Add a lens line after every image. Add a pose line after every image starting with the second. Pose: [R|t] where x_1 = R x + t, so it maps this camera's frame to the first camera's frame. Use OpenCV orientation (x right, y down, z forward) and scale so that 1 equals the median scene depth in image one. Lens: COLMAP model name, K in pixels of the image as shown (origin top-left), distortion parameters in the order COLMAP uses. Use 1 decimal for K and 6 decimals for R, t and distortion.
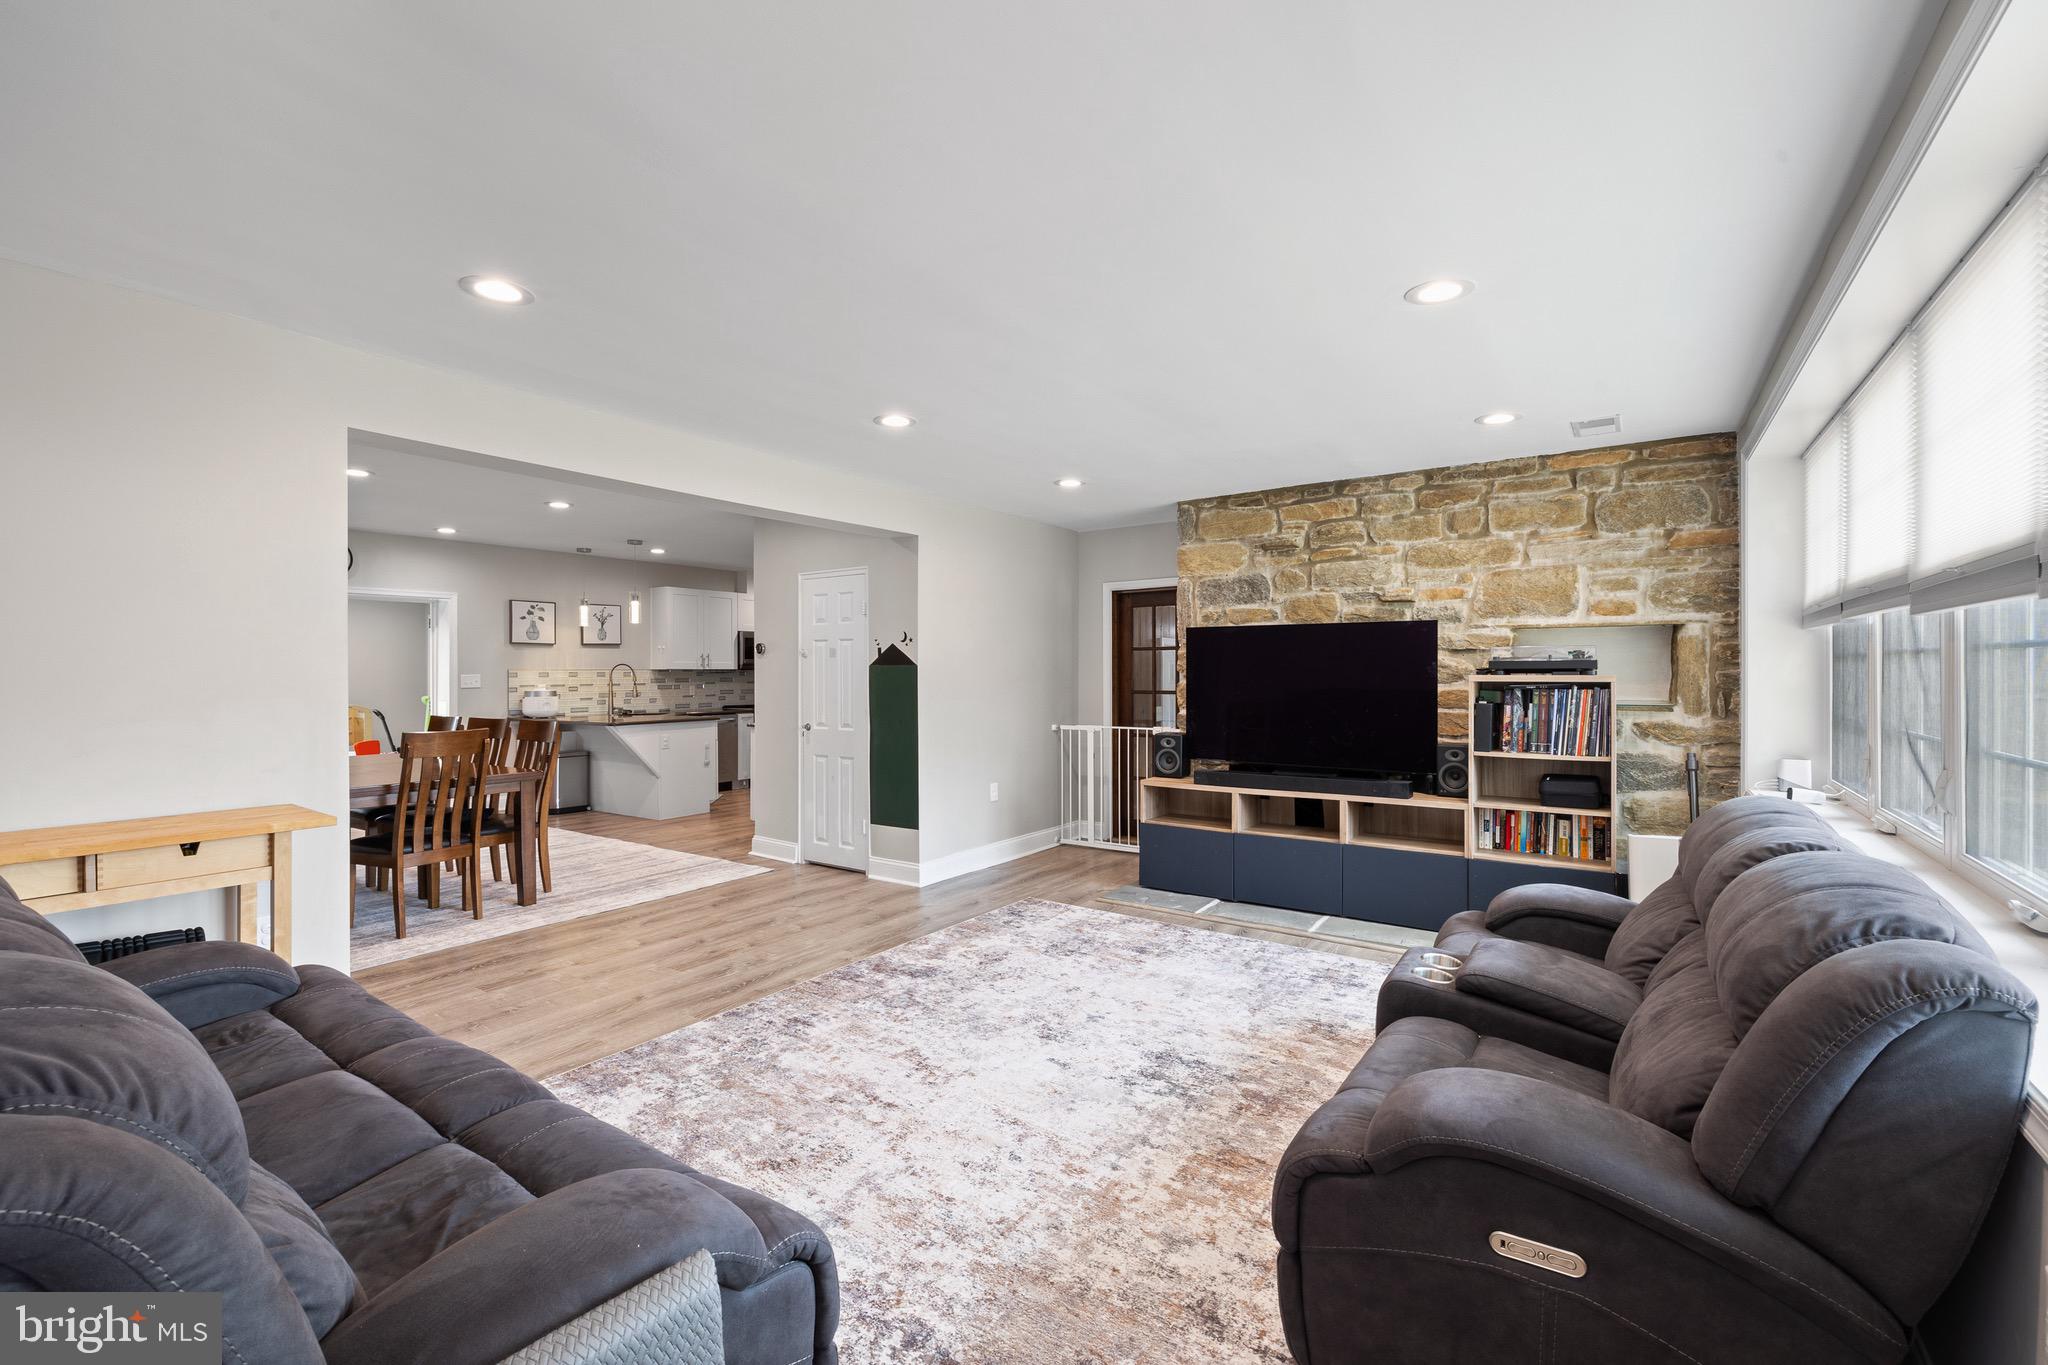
lens RADIAL K [[865.9, 0, 1024.2], [0, 865.9, 676.4], [0, 0, 1]] dist [-0.000719, 0.000521]
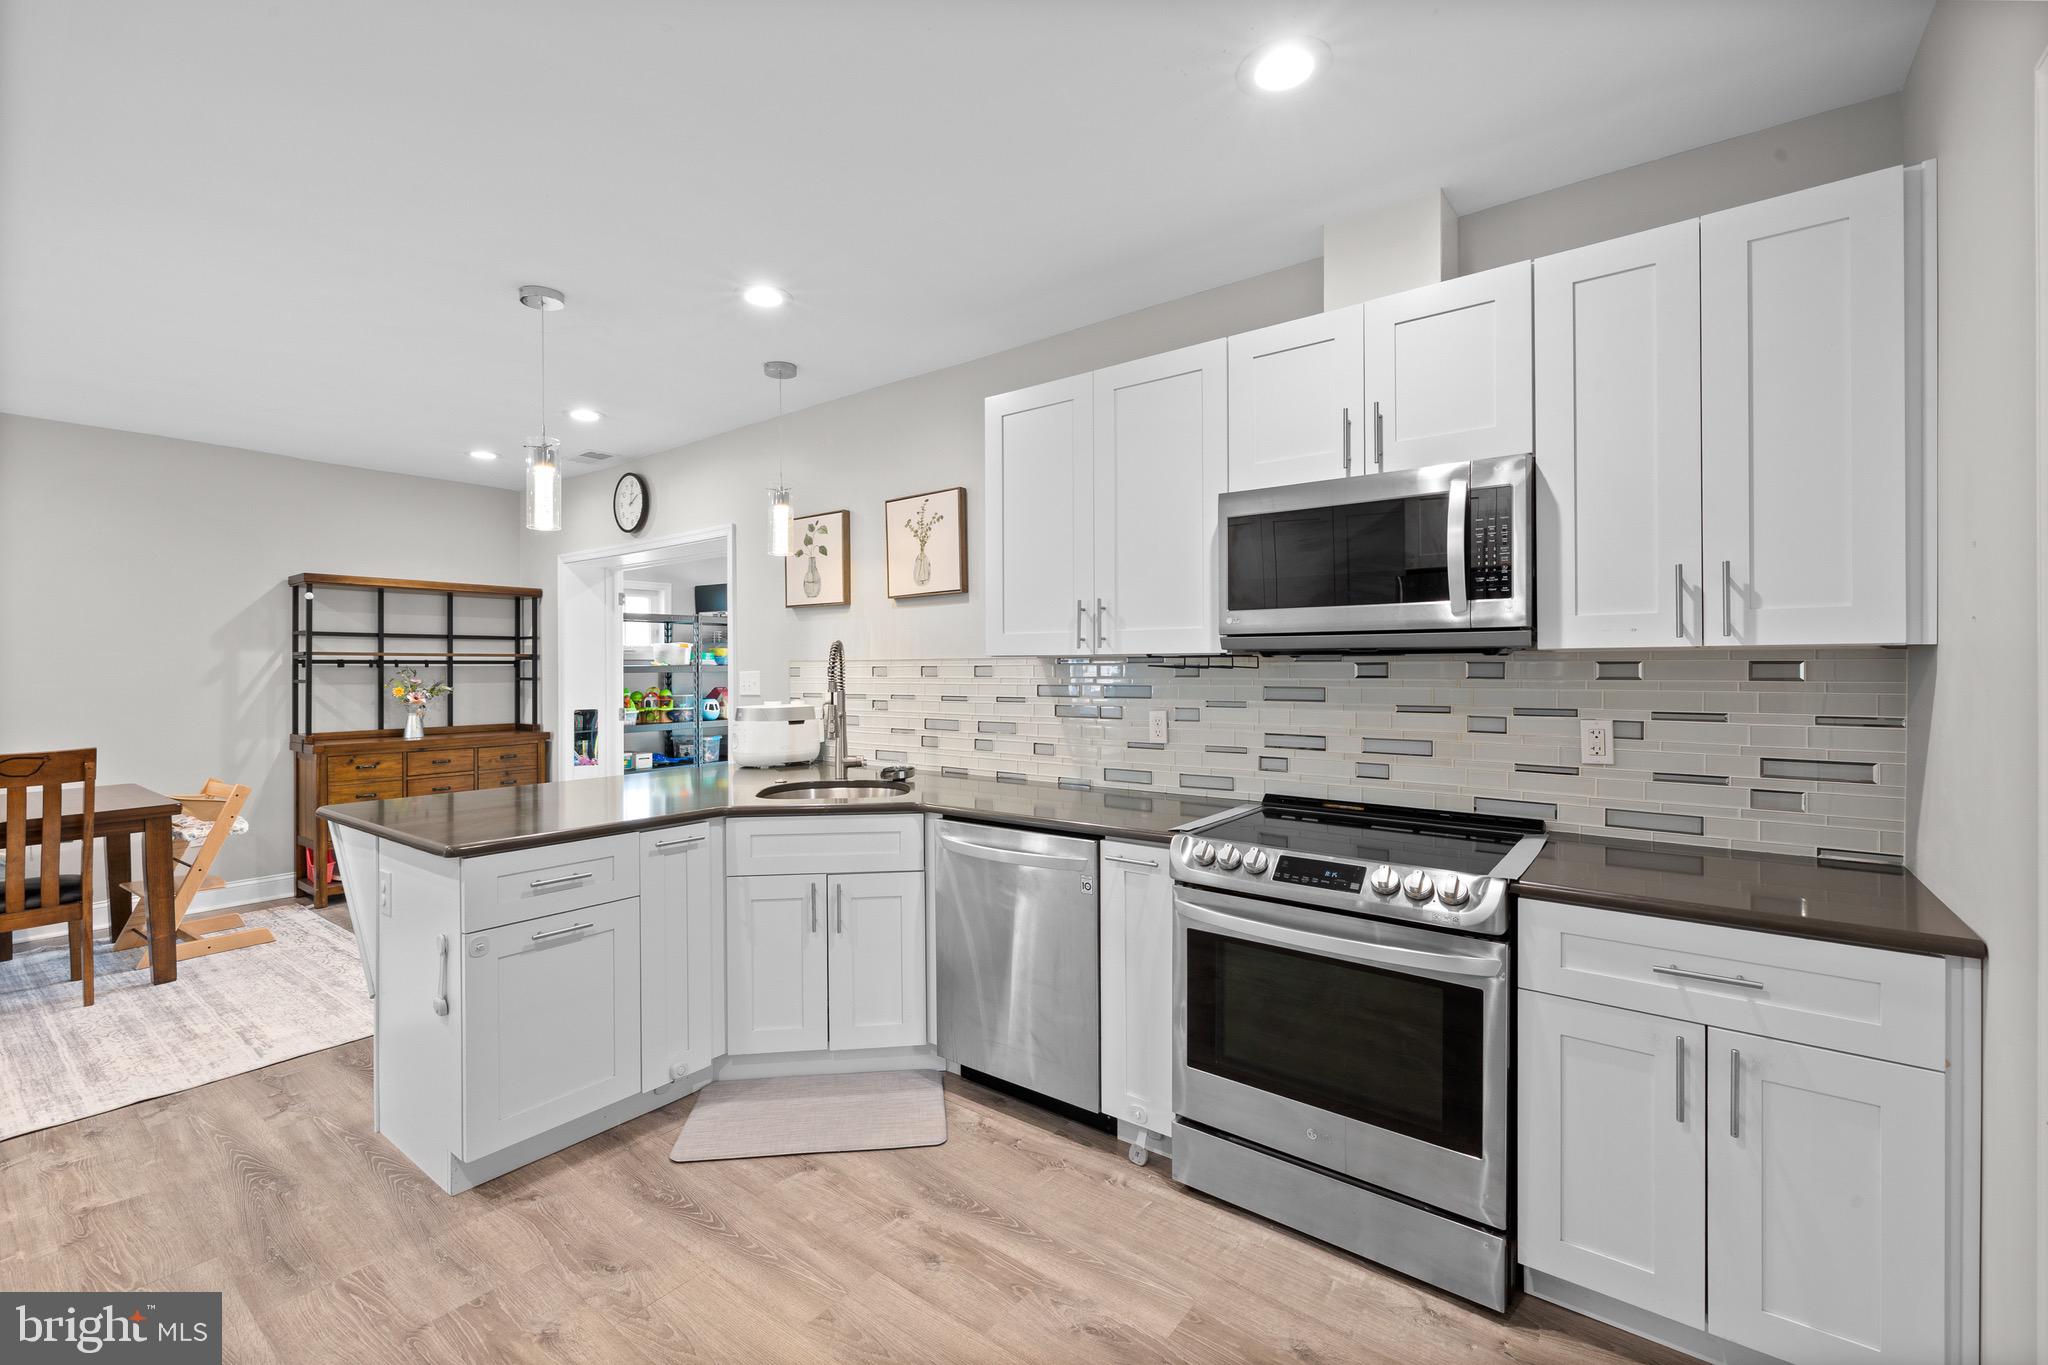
lens RADIAL K [[865.9, 0, 1023.6], [0, 865.9, 669.6], [0, 0, 1]] dist [-0.000719, 0.000521]
pose [[-0.045517, 0.011547, -0.998897, -0.190777], [0.003882, 0.999928, 0.011382, -0.014854], [0.998956, -0.003359, -0.045558, 2.100113]]
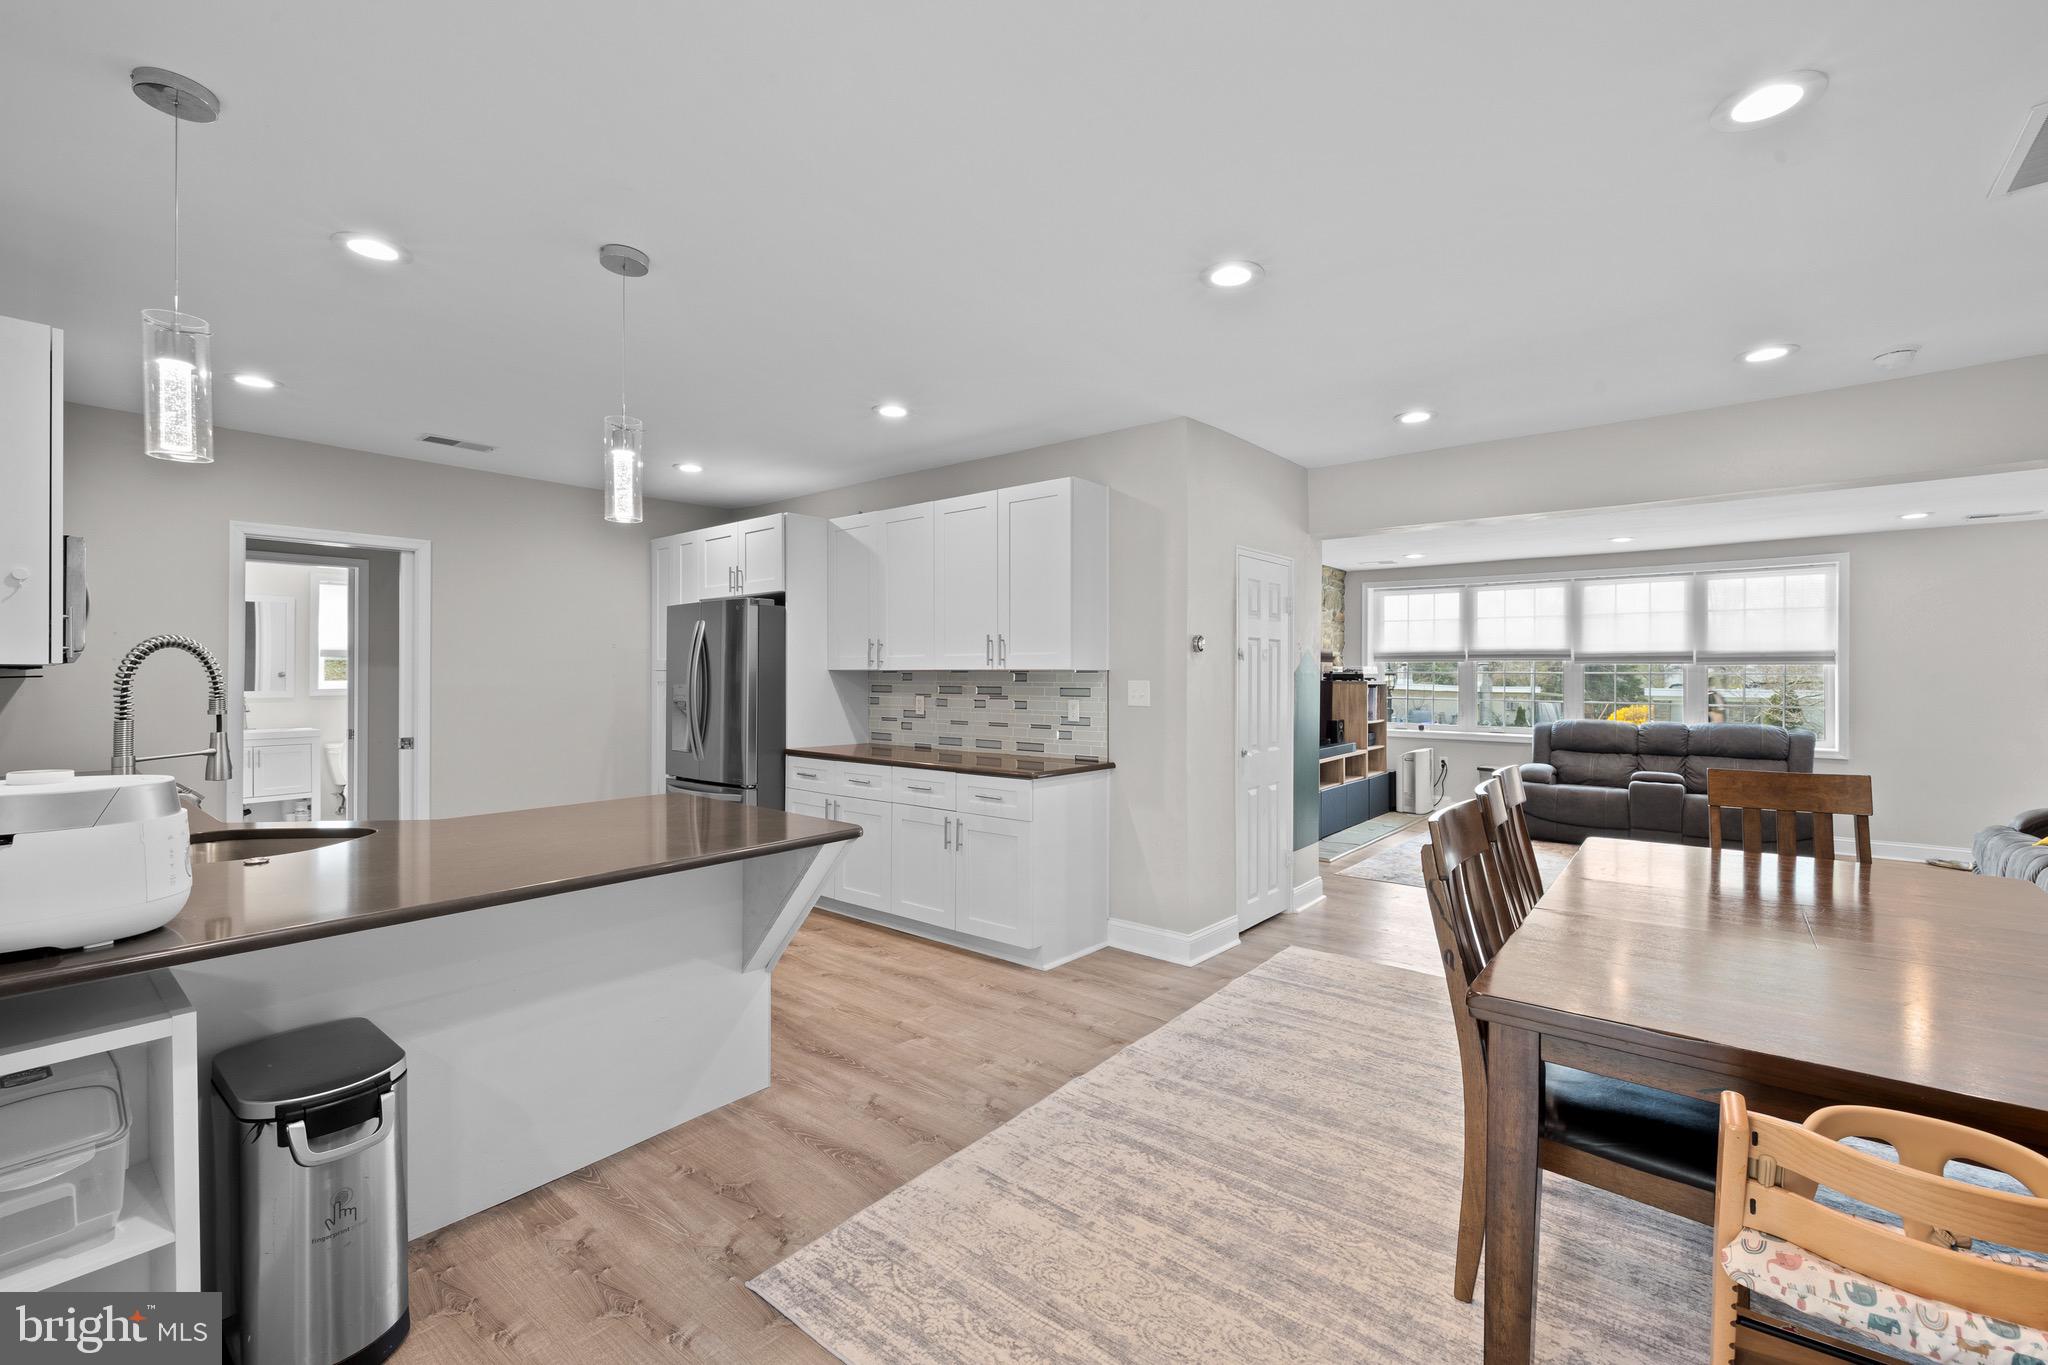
lens RADIAL K [[865.9, 0, 1023.0], [0, 865.9, 675.5], [0, 0, 1]] dist [-0.000719, 0.000521]
pose [[0.091802, 0.002350, 0.995775, -1.290181], [0.001095, 0.999996, -0.002461, -0.009620], [-0.995777, 0.001317, 0.091799, 1.442120]]
